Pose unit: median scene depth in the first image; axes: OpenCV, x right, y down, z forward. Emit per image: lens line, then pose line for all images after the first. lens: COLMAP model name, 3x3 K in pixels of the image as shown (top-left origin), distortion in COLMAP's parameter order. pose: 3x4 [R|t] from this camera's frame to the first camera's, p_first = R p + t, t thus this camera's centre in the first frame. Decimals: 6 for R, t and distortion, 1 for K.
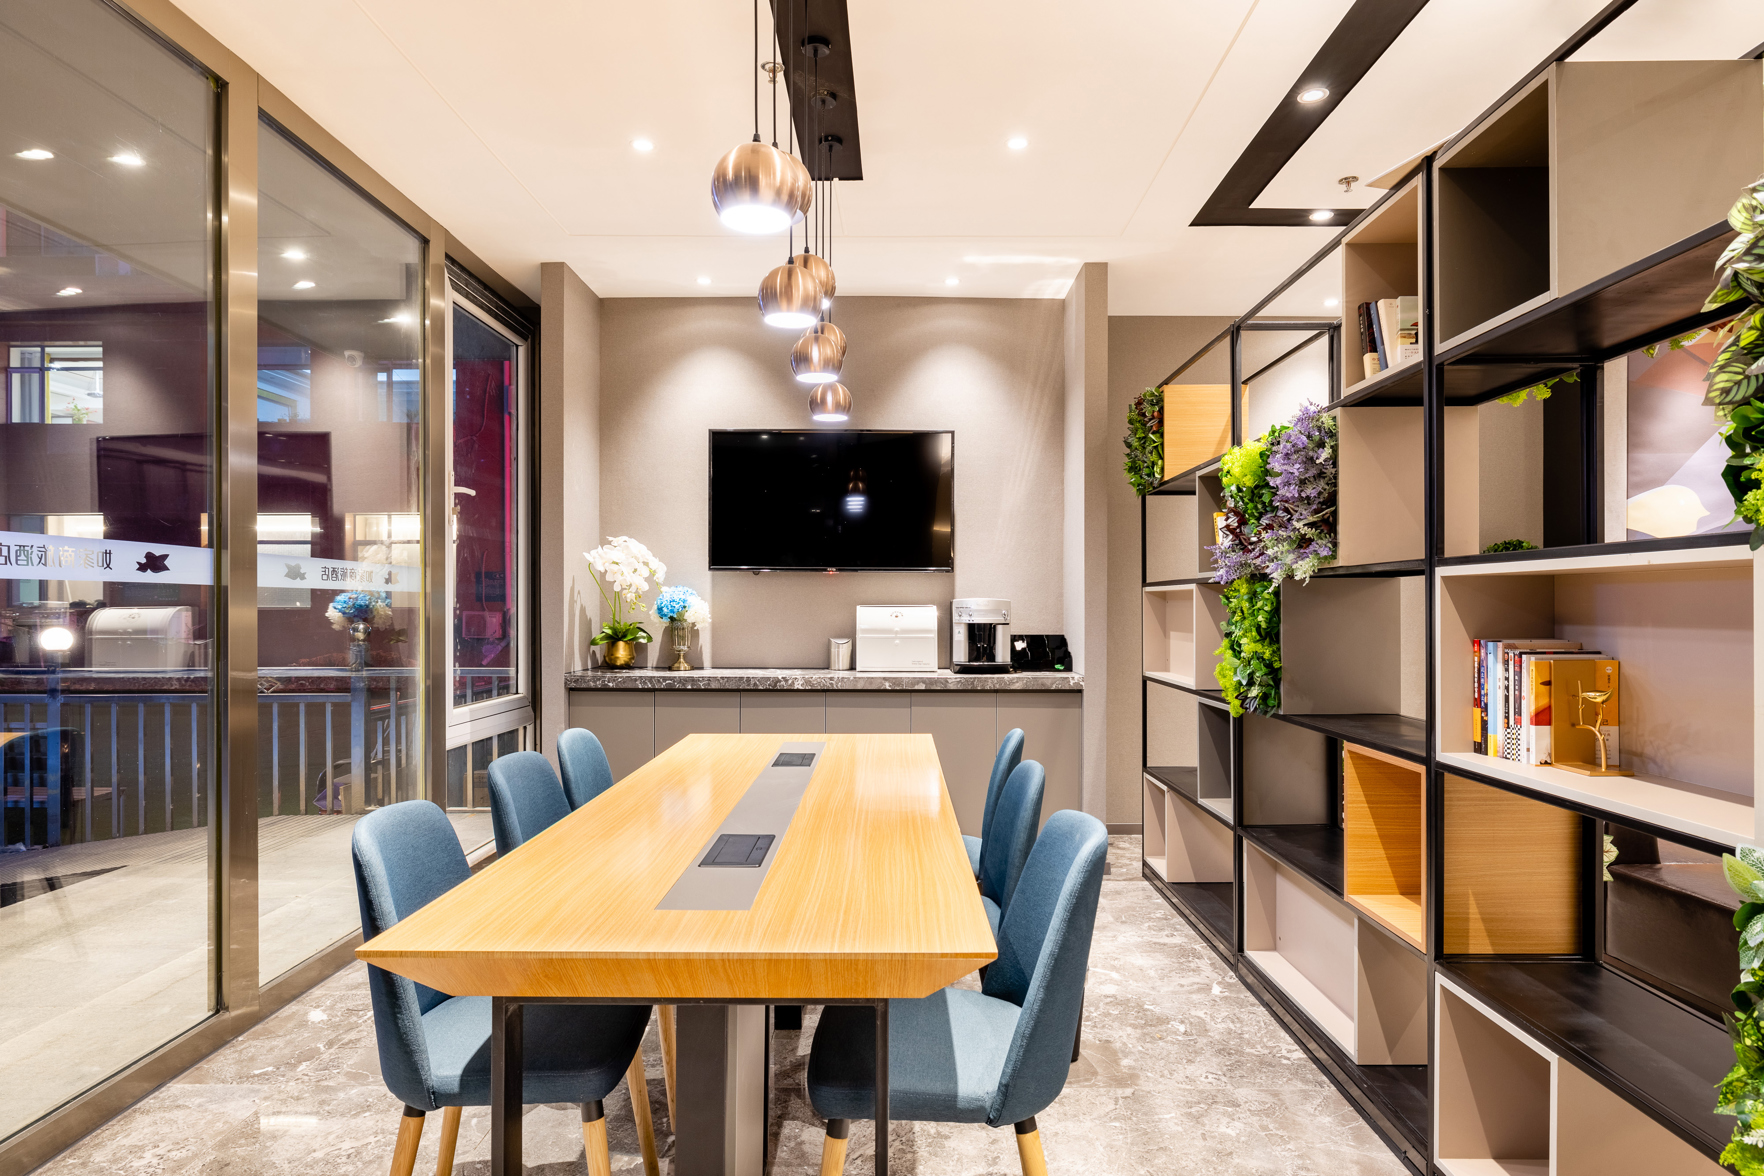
lens RADIAL K [[1036.3, 0, 882.0], [0, 1036.3, 588.0], [0, 0, 1]] dist [0.000300, 0.000299]
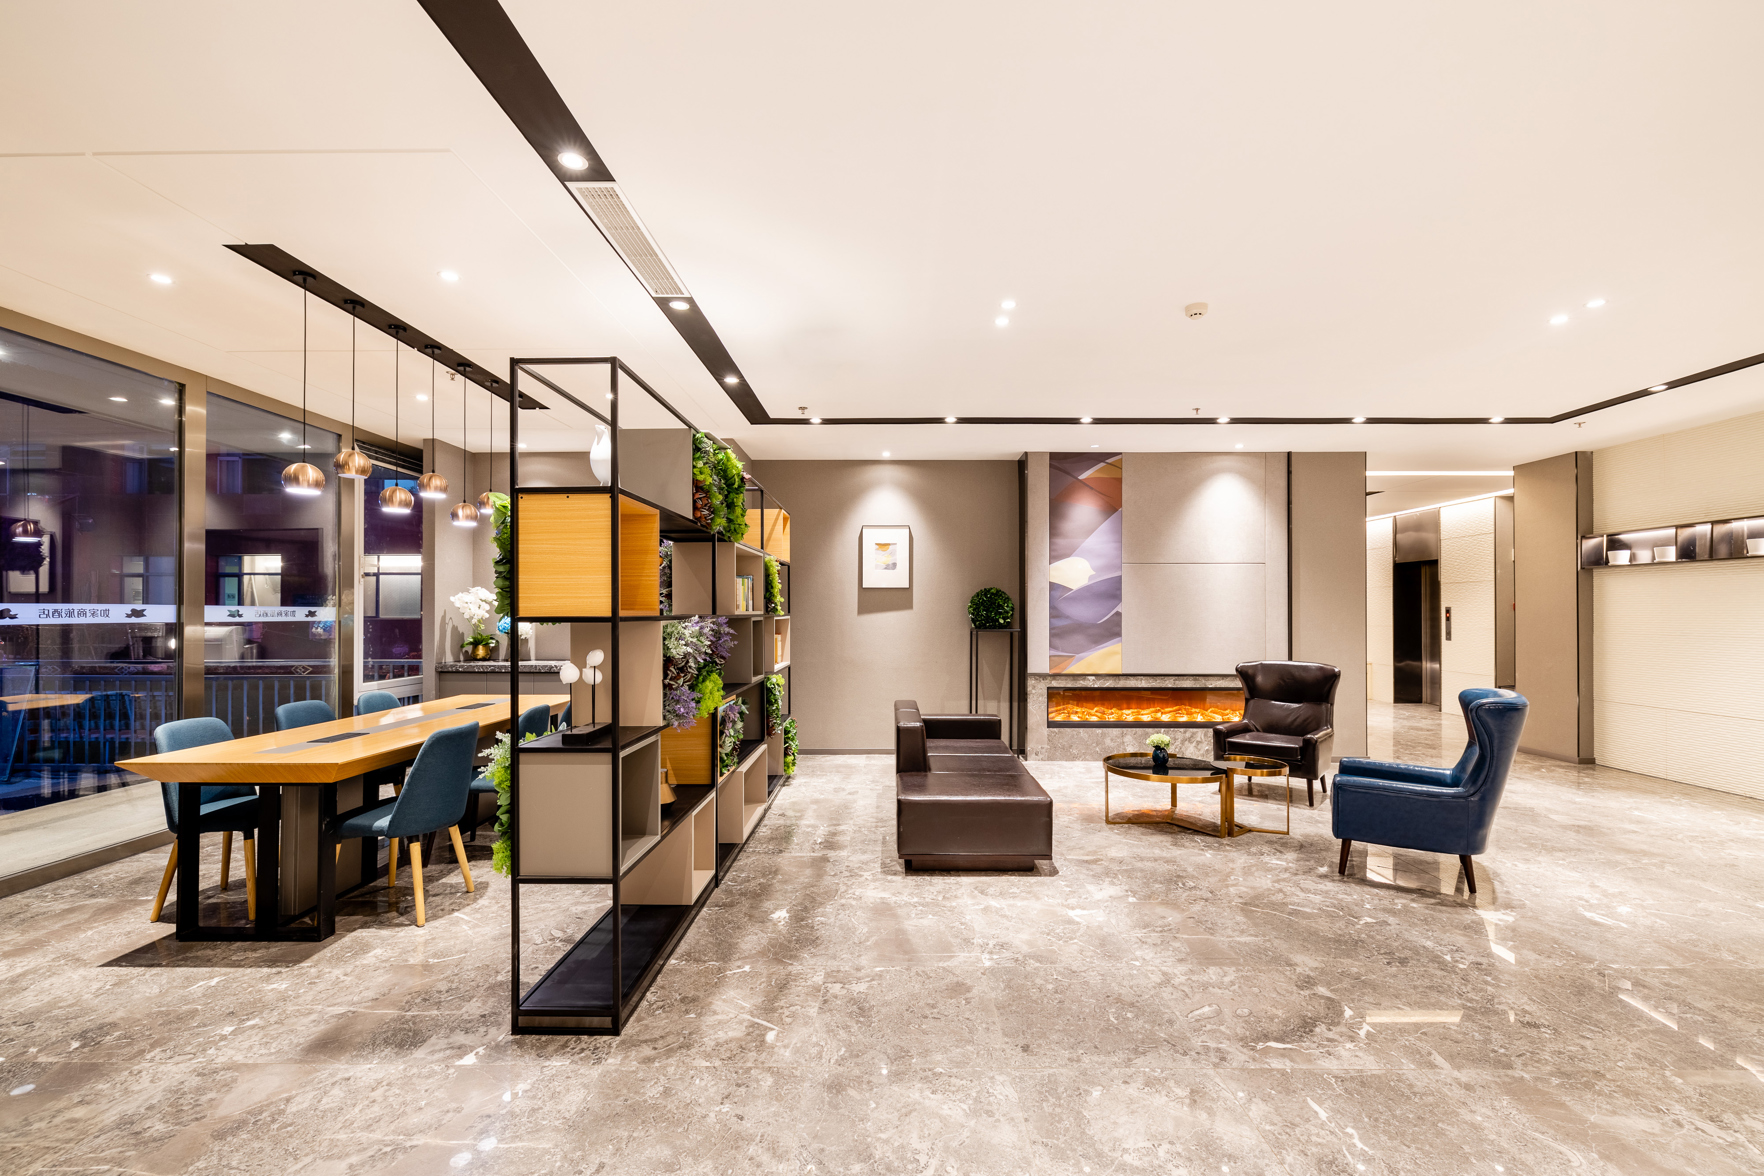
lens RADIAL K [[748.4, 0, 887.0], [0, 748.4, 605.7], [0, 0, 1]] dist [0.000366, 0.000078]
pose [[0.999996, -0.000344, 0.002730, 0.448842], [0.000320, 0.999960, 0.008983, -0.028341], [-0.002733, -0.008982, 0.999956, -0.294971]]
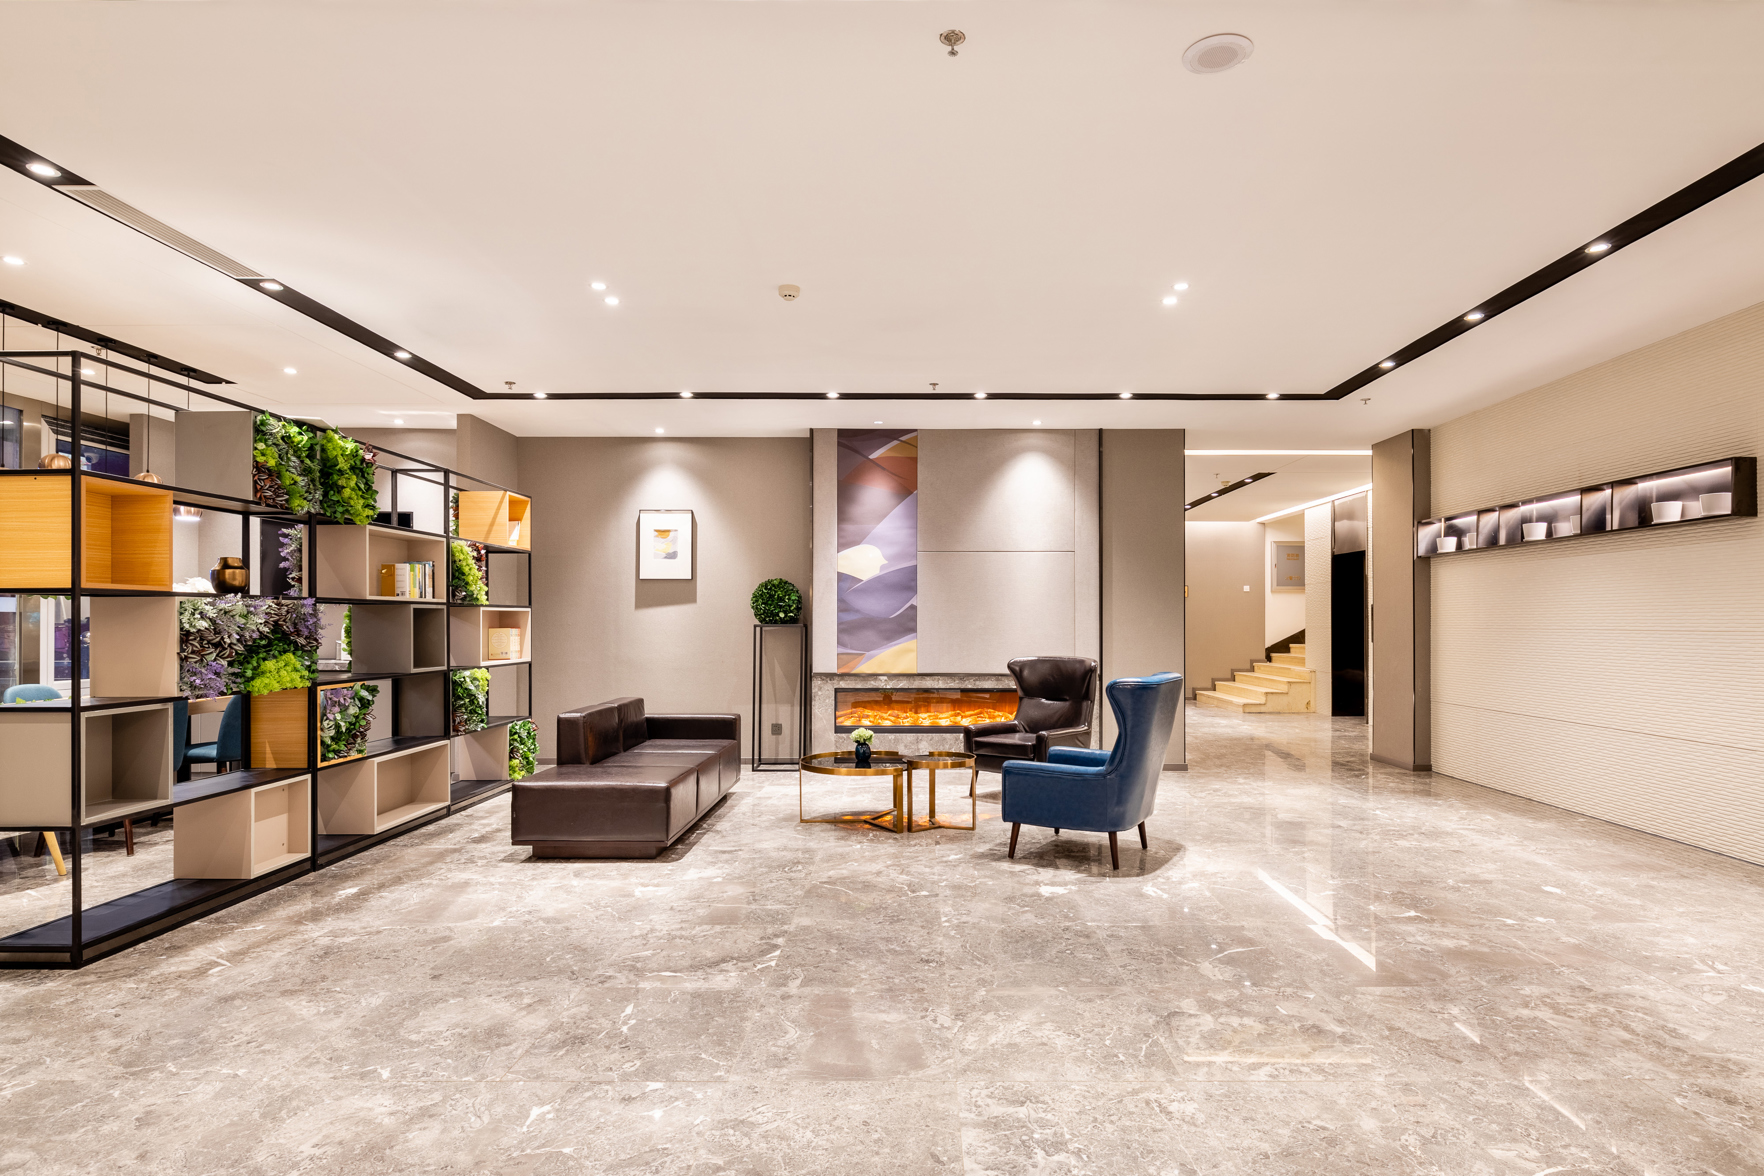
lens RADIAL K [[936.0, 0, 914.5], [0, 936.0, 614.8], [0, 0, 1]] dist [-0.002189, 0.000164]
pose [[0.999937, -0.000896, 0.011218, 0.846310], [0.000782, 0.999948, 0.010119, -0.005089], [-0.011226, -0.010110, 0.999886, -0.472439]]
